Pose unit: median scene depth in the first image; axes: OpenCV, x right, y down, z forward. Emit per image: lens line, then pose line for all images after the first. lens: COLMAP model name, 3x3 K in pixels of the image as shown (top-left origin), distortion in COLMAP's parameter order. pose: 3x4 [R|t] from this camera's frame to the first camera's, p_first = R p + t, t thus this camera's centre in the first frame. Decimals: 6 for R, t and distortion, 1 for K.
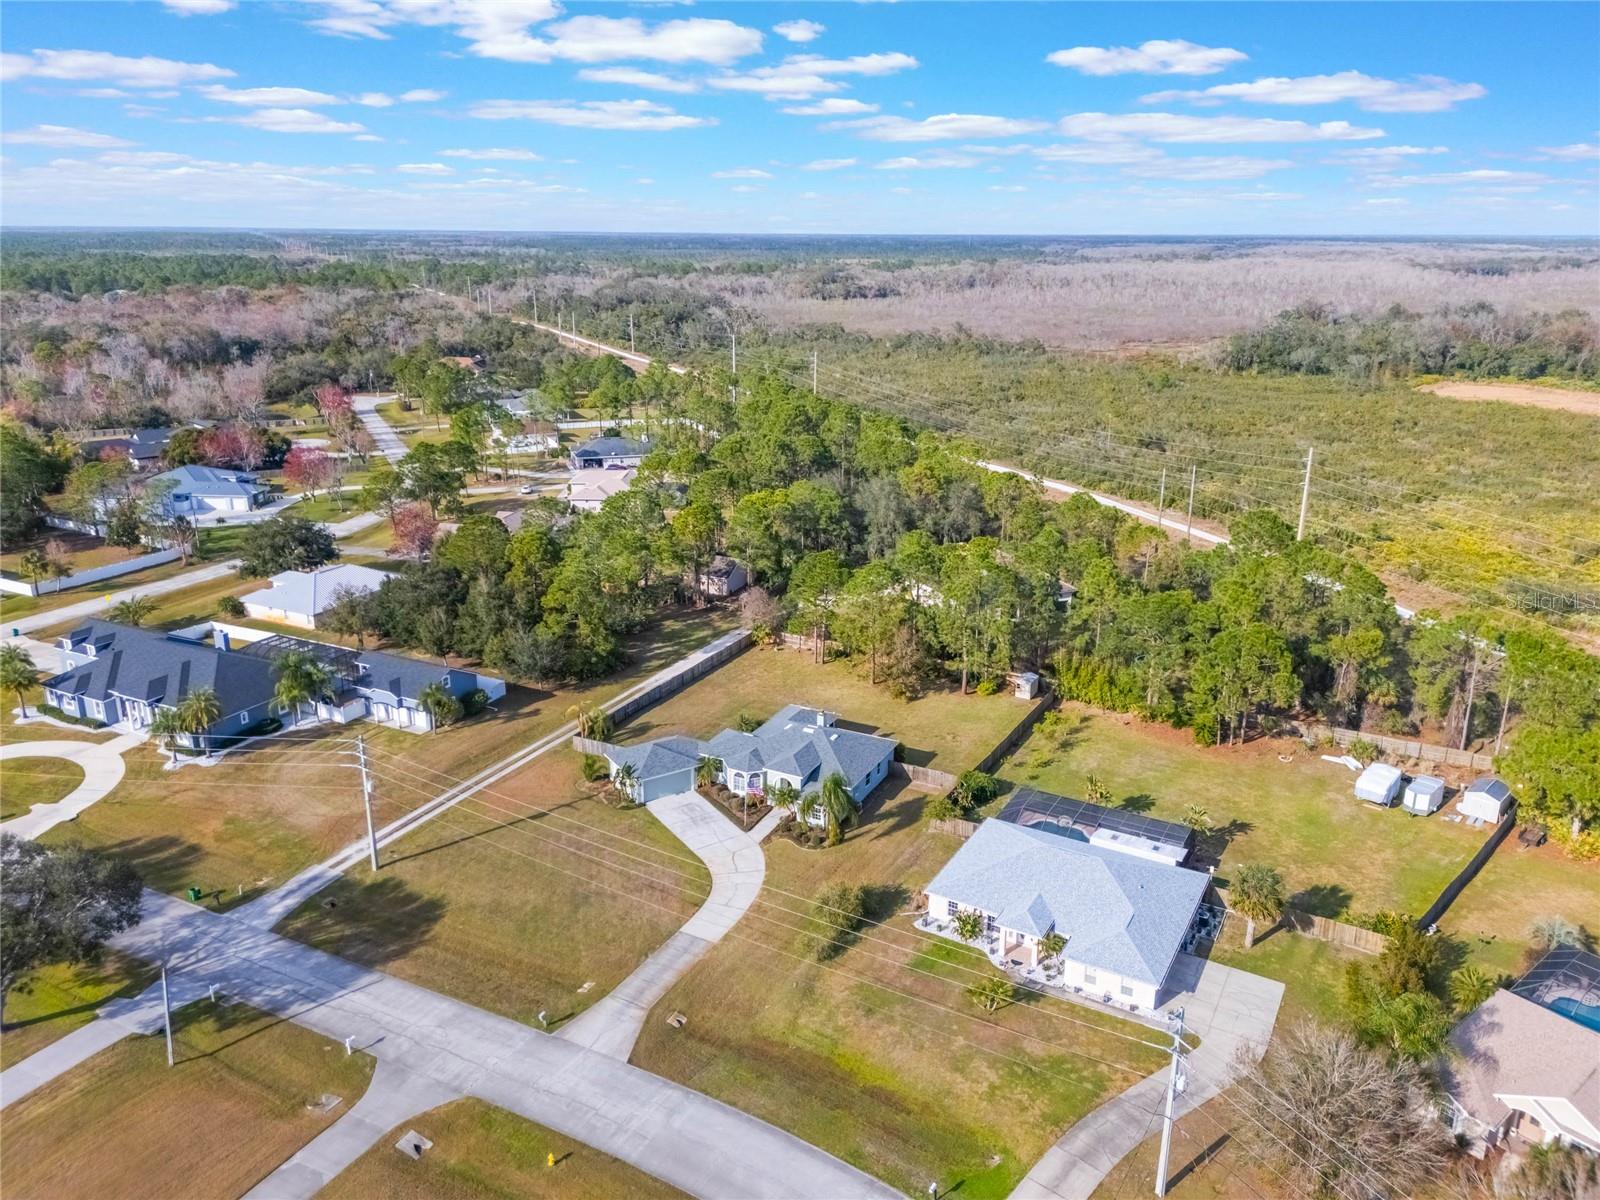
lens RADIAL K [[1180.7, 0, 798.2], [0, 1180.7, 567.3], [0, 0, 1]] dist [0.096401, -0.120732]
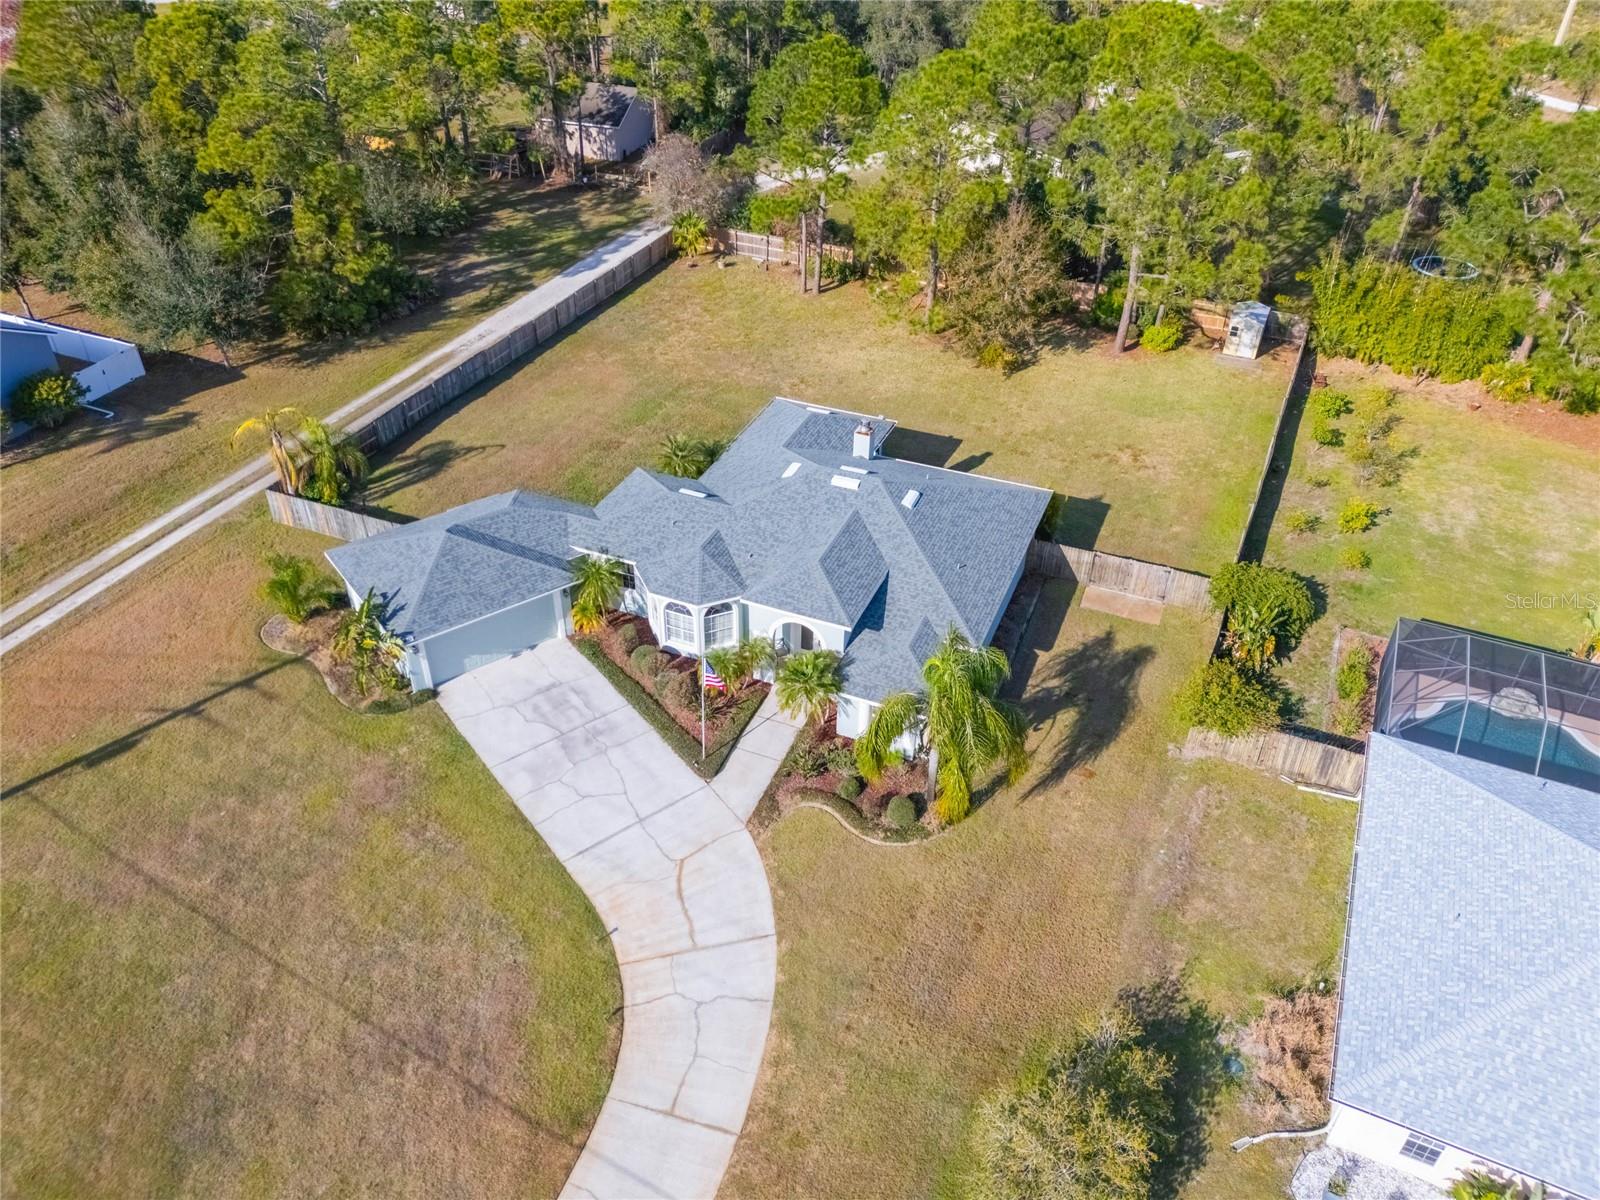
lens RADIAL K [[1171.4, 0, 798.0], [0, 1171.4, 598.4], [0, 0, 1]] dist [0.077923, -0.081313]
pose [[0.996608, -0.040390, 0.071700, -0.034568], [0.013195, 0.938427, 0.345225, 0.036428], [-0.081229, -0.343108, 0.935777, 0.582897]]
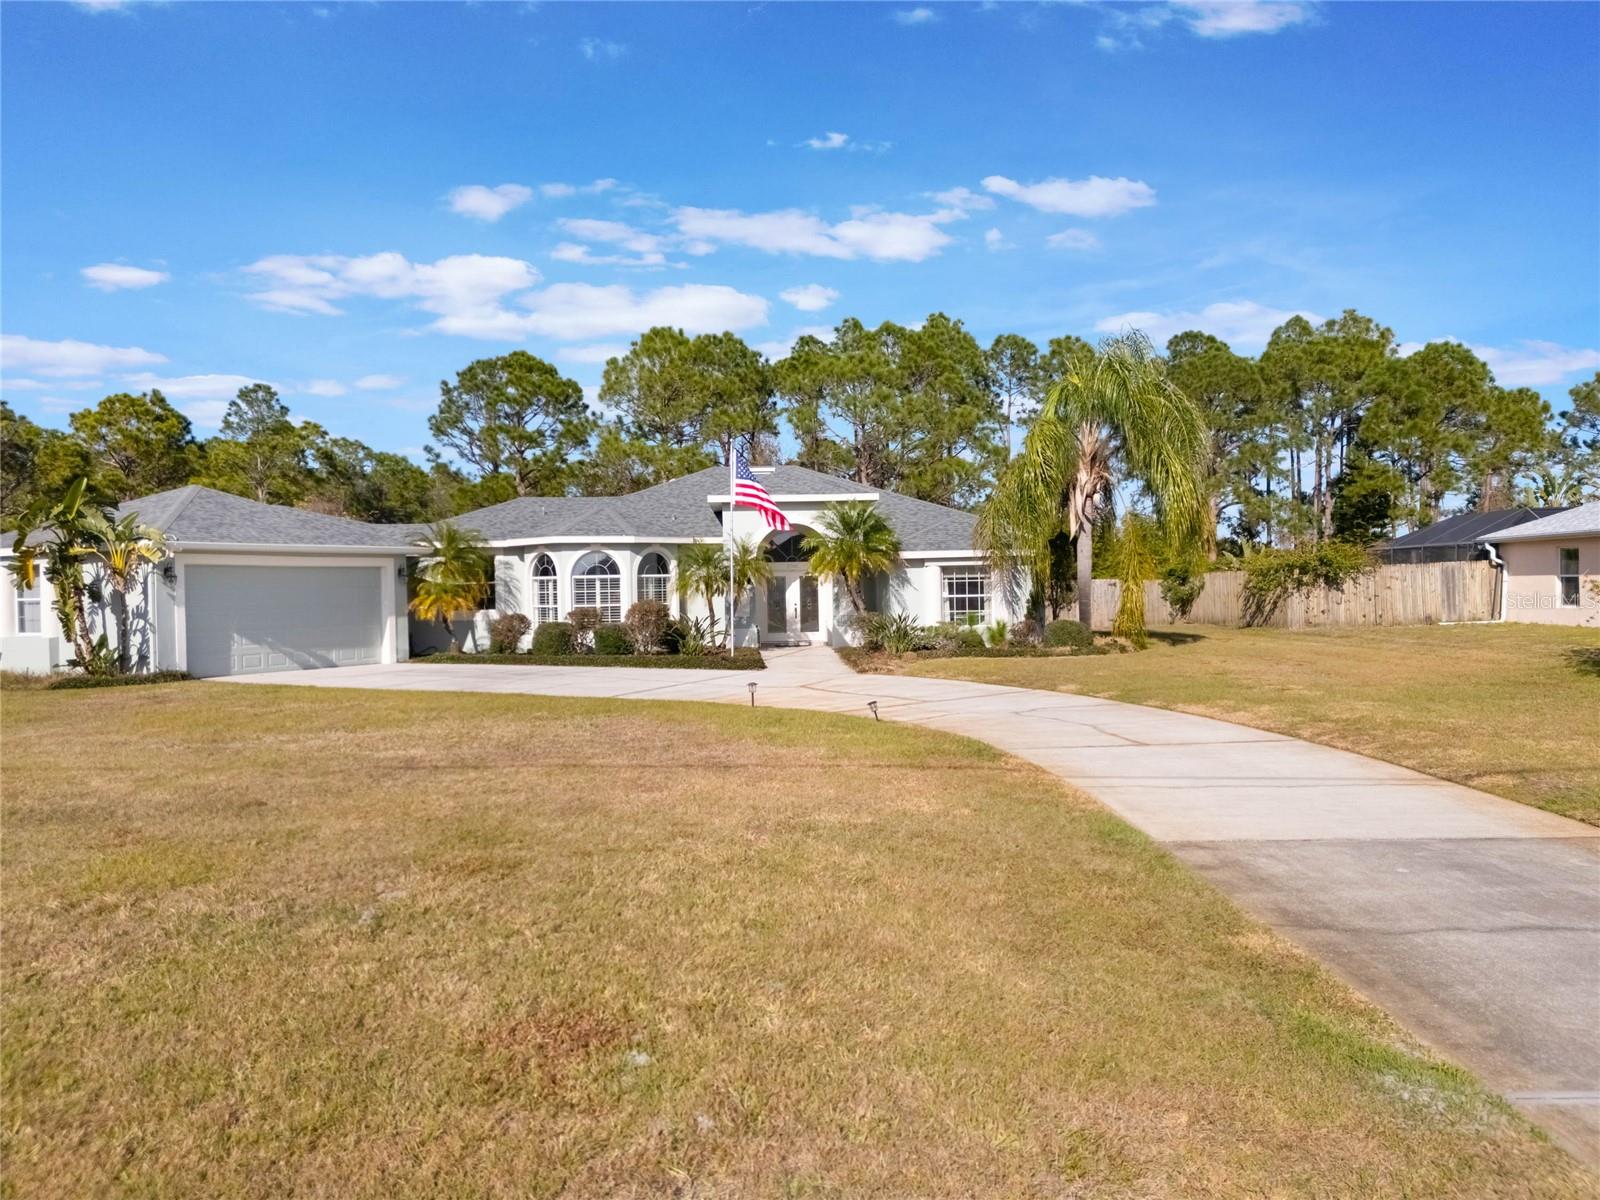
lens RADIAL K [[1185.8, 0, 798.6], [0, 1185.8, 597.8], [0, 0, 1]] dist [0.096815, -0.114432]
pose [[0.868772, -0.027331, 0.494458, -0.128488], [0.159219, 0.960877, -0.226639, 0.228310], [-0.468919, 0.275625, 0.839134, 0.698319]]
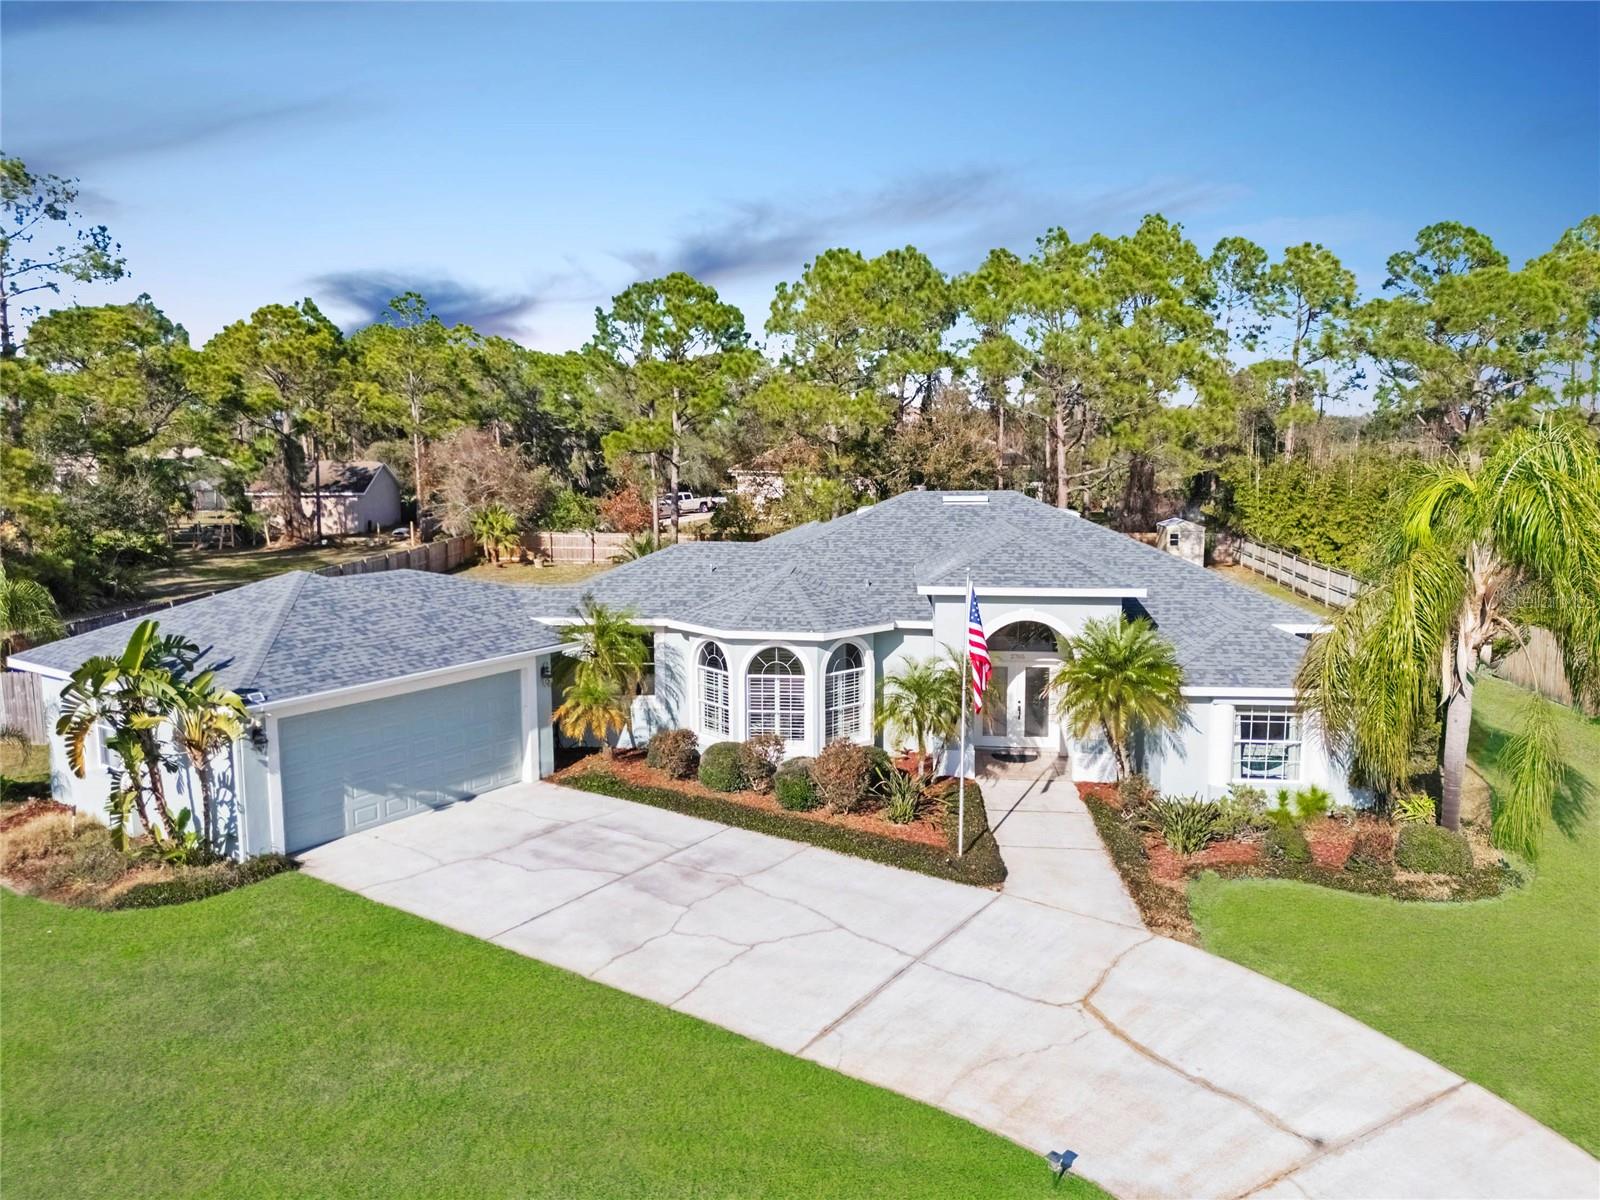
lens RADIAL K [[1171.4, 0, 798.0], [0, 1171.4, 598.4], [0, 0, 1]] dist [0.077923, -0.081313]
pose [[0.922743, -0.059870, 0.380738, -0.113670], [0.112464, 0.986695, -0.117410, 0.173470], [-0.368643, 0.151159, 0.917199, 0.739772]]
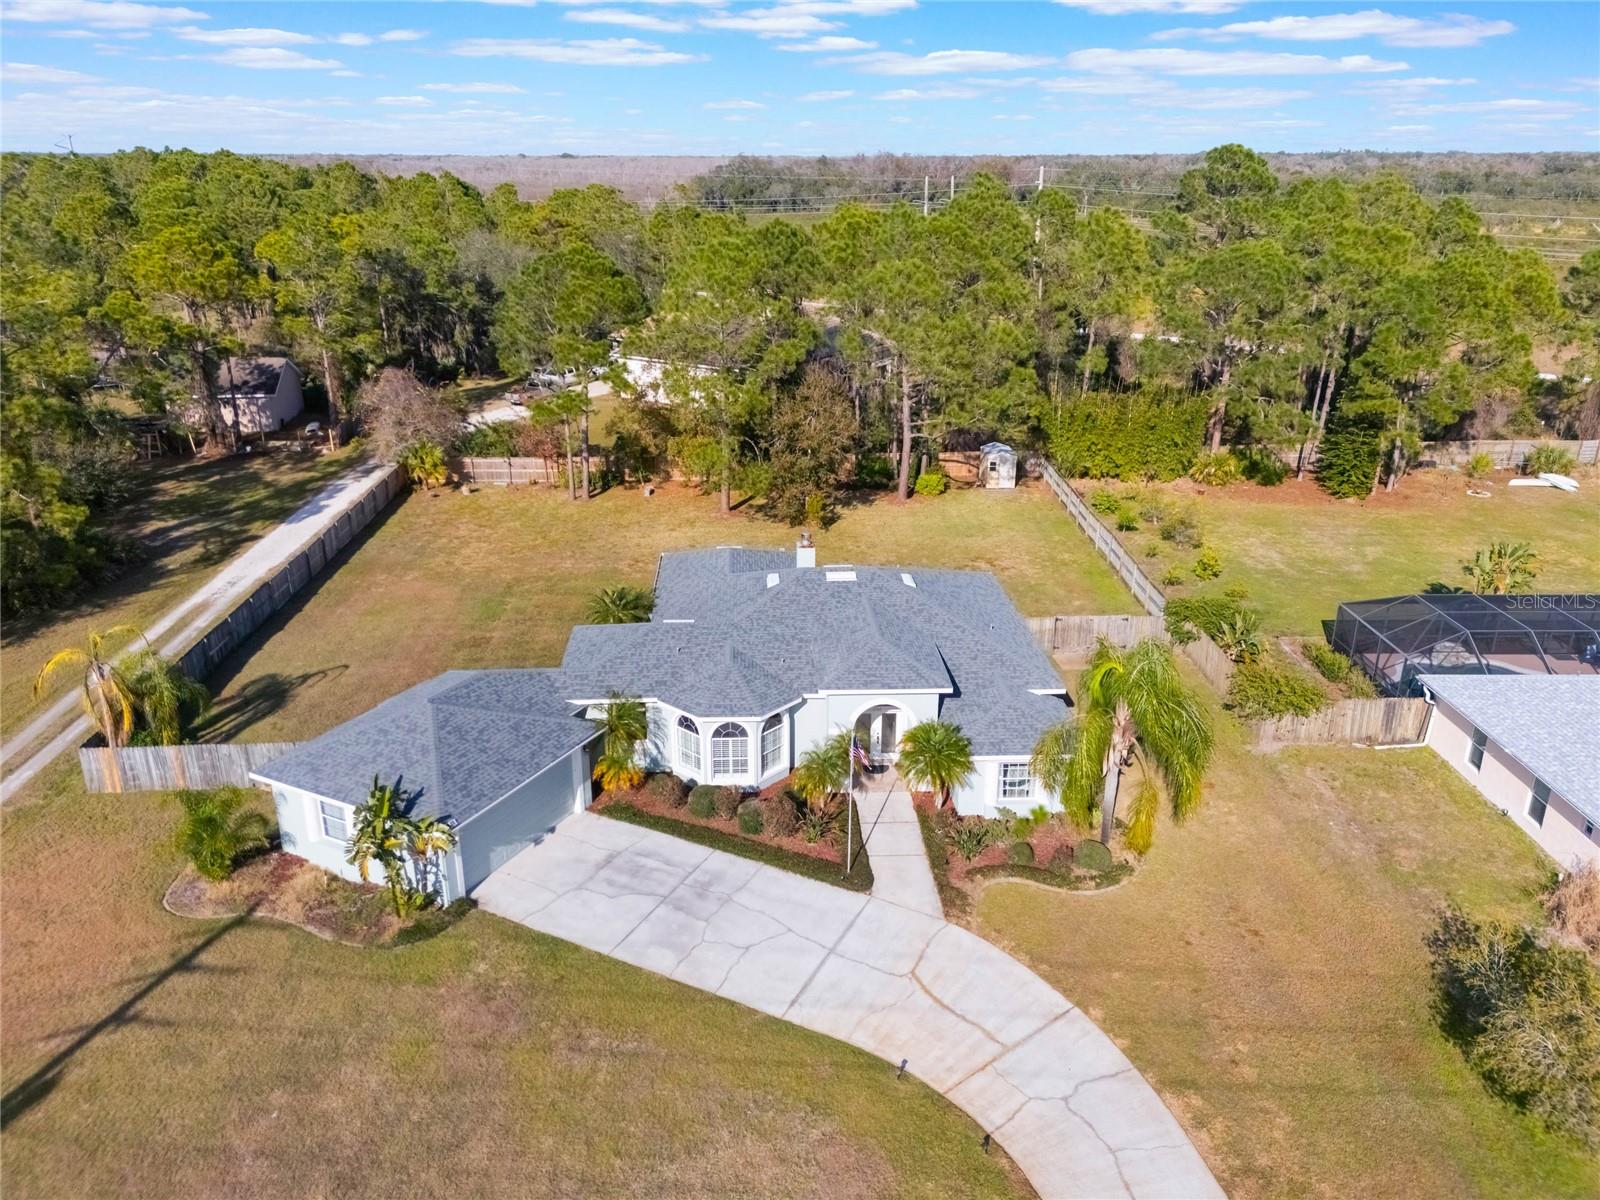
lens RADIAL K [[1171.4, 0, 798.0], [0, 1171.4, 598.4], [0, 0, 1]] dist [0.077923, -0.081313]
pose [[0.864687, -0.179736, 0.469055, -0.166715], [0.141053, 0.983102, 0.116685, 0.094047], [-0.482101, -0.034734, 0.875427, 0.642652]]
